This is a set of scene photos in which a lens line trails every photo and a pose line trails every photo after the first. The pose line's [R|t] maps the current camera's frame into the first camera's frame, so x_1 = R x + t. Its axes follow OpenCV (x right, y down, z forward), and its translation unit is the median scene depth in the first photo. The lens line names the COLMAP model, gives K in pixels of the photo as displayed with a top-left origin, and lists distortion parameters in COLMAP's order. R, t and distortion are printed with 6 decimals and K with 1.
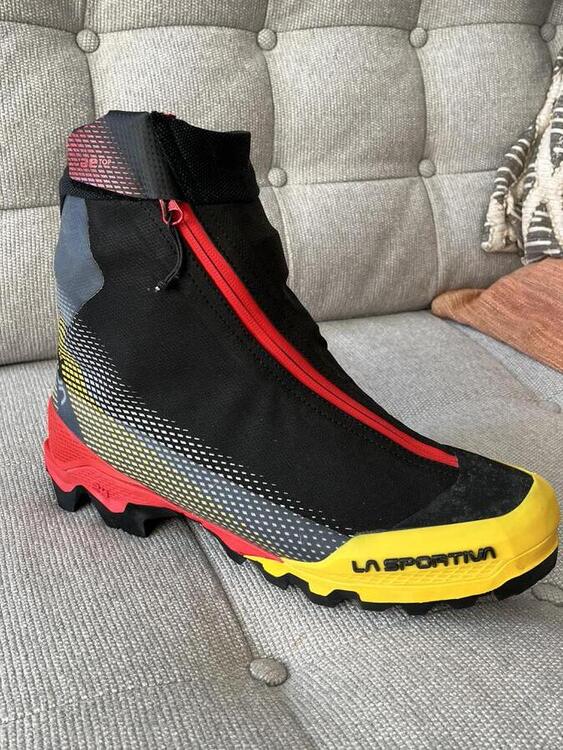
lens RADIAL K [[806.2, 0, 277.5], [0, 806.2, 377.4], [0, 0, 1]] dist [0.029794, 0.000000]
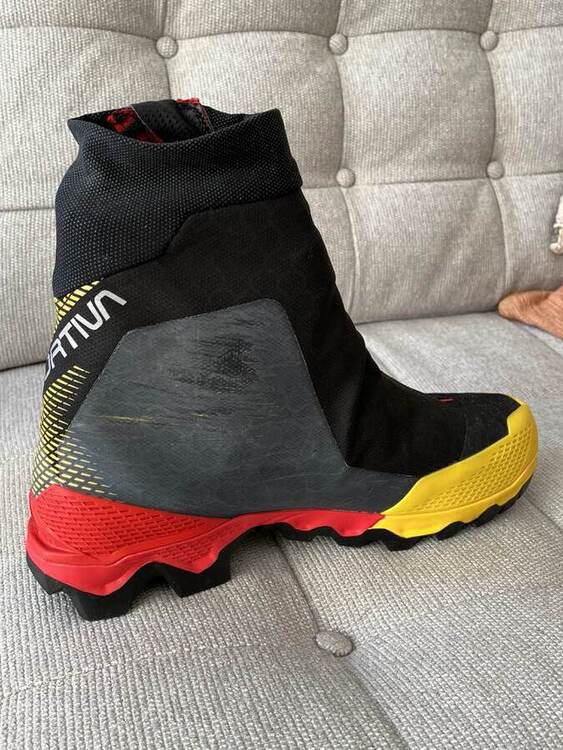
lens RADIAL K [[806.2, 0, 273.3], [0, 806.2, 374.4], [0, 0, 1]] dist [0.029794, 0.000000]
pose [[0.996727, 0.016938, -0.079041, -0.007131], [-0.018903, 0.999529, -0.024178, 0.027707], [0.078595, 0.025593, 0.996578, -0.017490]]
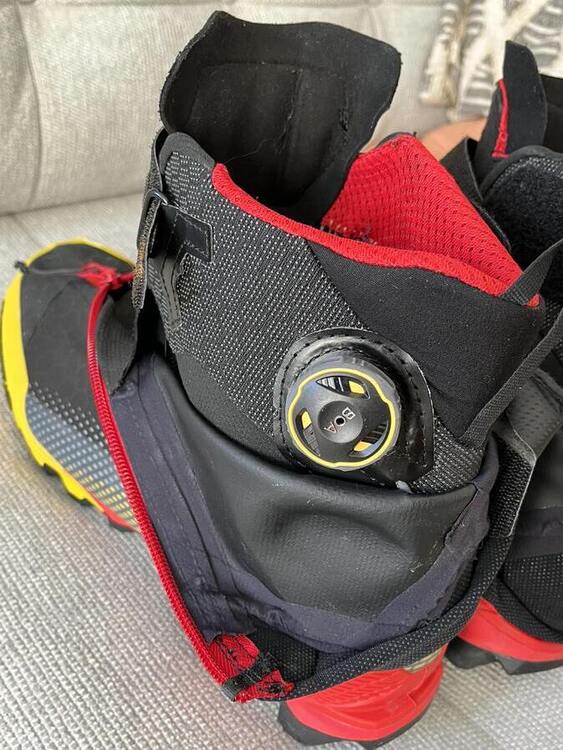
lens RADIAL K [[806.2, 0, 312.2], [0, 806.2, 396.4], [0, 0, 1]] dist [0.029794, 0.000000]
pose [[0.929888, -0.037618, 0.365915, -0.242546], [-0.079078, 0.951055, 0.298733, -0.117452], [-0.359243, -0.306724, 0.881399, 0.142922]]
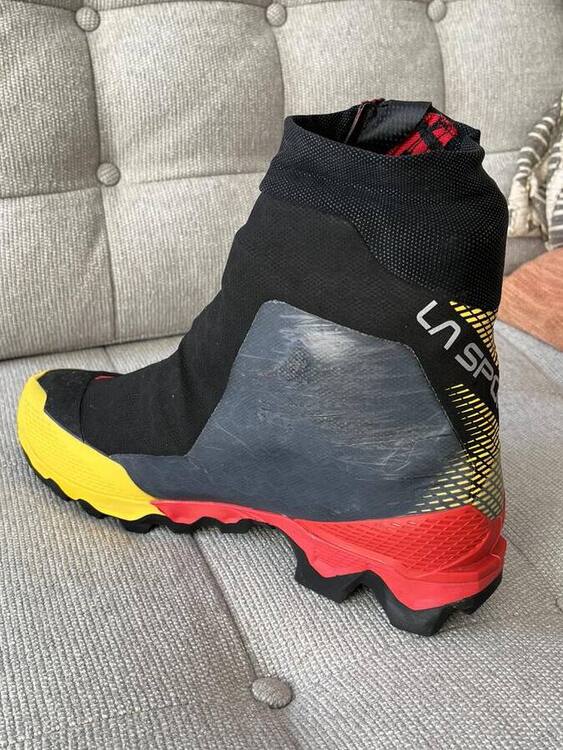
lens RADIAL K [[806.2, 0, 276.0], [0, 806.2, 382.5], [0, 0, 1]] dist [0.029794, 0.000000]
pose [[0.999616, -0.003993, -0.027417, 0.011352], [0.004678, 0.999677, 0.024977, -0.010007], [0.027309, -0.025096, 0.999312, 0.039545]]
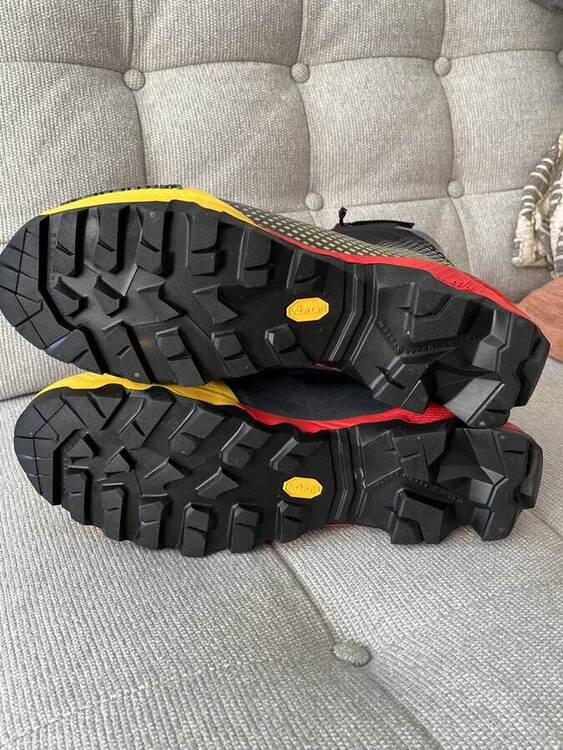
lens RADIAL K [[806.2, 0, 282.7], [0, 806.2, 374.7], [0, 0, 1]] dist [0.029794, 0.000000]
pose [[0.999326, -0.035768, -0.008210, -0.042699], [0.035254, 0.997810, -0.055965, 0.033849], [0.010194, 0.055637, 0.998399, -0.030037]]
